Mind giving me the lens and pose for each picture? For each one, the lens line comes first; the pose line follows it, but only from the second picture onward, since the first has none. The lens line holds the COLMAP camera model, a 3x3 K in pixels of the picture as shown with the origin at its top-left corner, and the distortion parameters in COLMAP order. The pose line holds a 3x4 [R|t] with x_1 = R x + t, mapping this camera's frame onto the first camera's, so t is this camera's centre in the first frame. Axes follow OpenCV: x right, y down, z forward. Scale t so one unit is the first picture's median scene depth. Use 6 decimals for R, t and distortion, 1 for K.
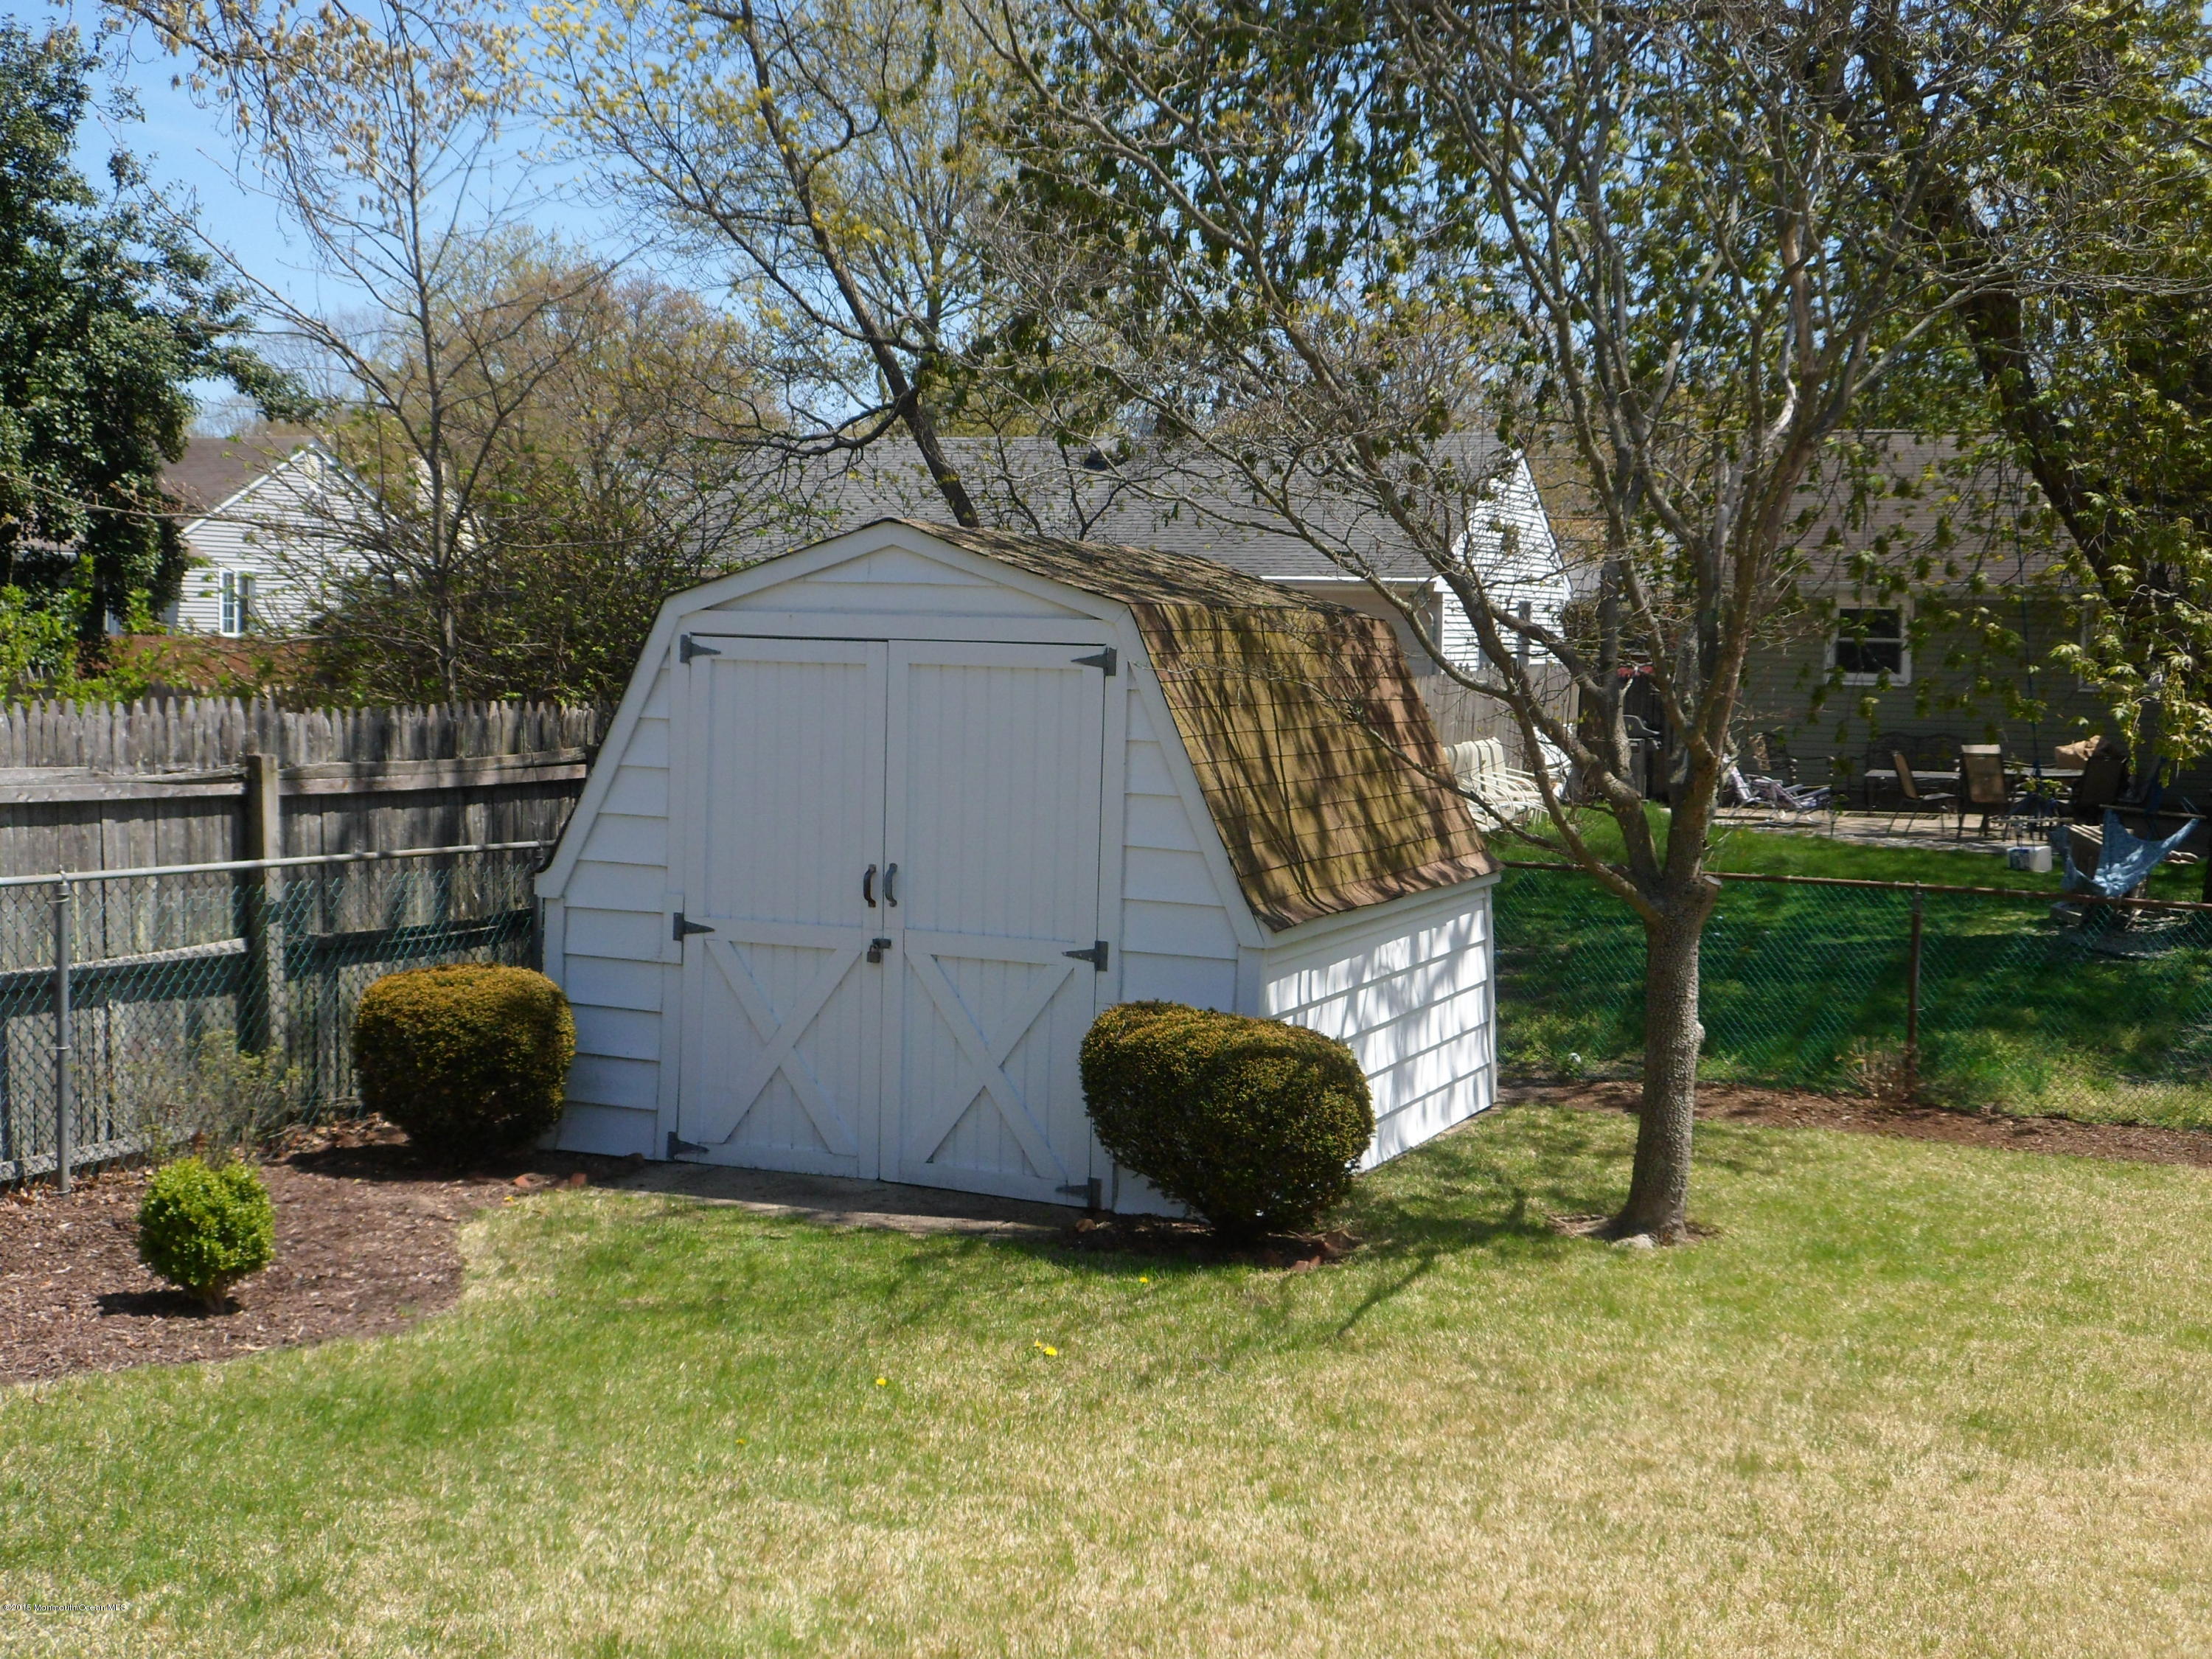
lens RADIAL K [[2704.0, 0, 1106.0], [0, 2704.0, 829.5], [0, 0, 1]] dist [0.179499, -0.014830]
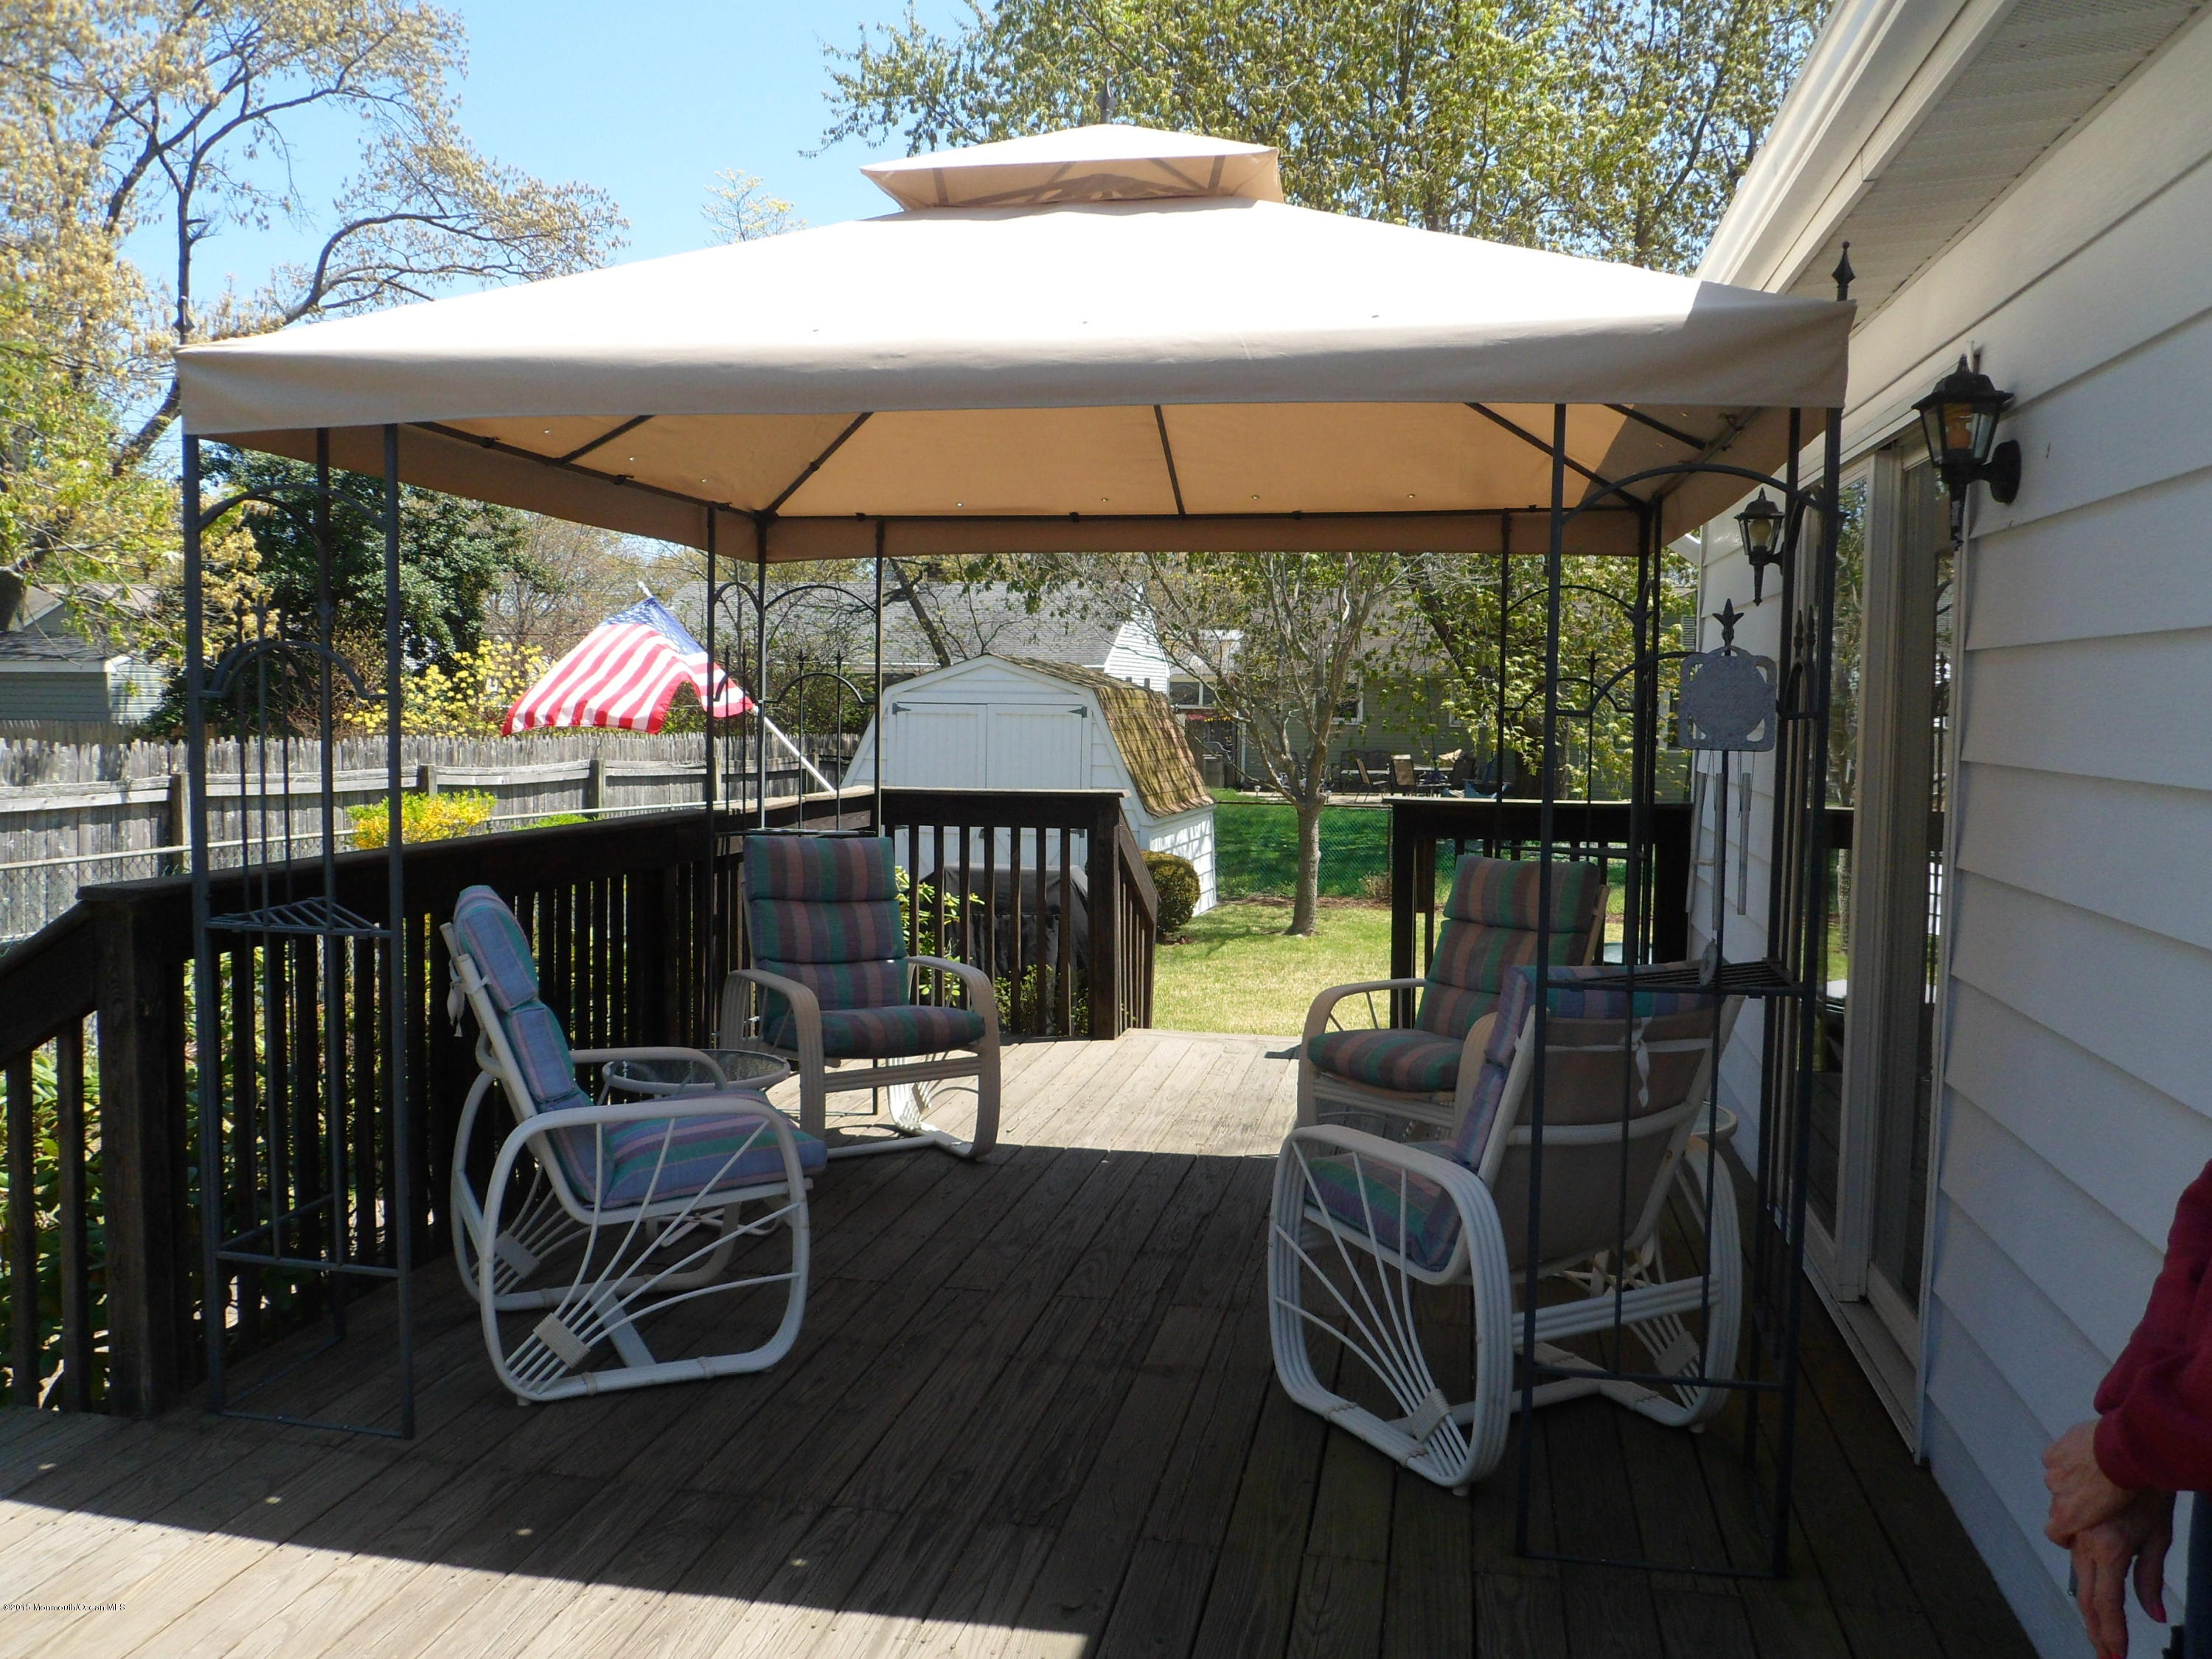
lens RADIAL K [[1828.5, 0, 1106.0], [0, 1828.5, 829.5], [0, 0, 1]] dist [0.117261, 0.000516]
pose [[0.987818, -0.020976, 0.154197, -0.177191], [0.020788, 0.999780, 0.002832, 0.030053], [-0.154222, 0.000408, 0.988036, -0.479712]]
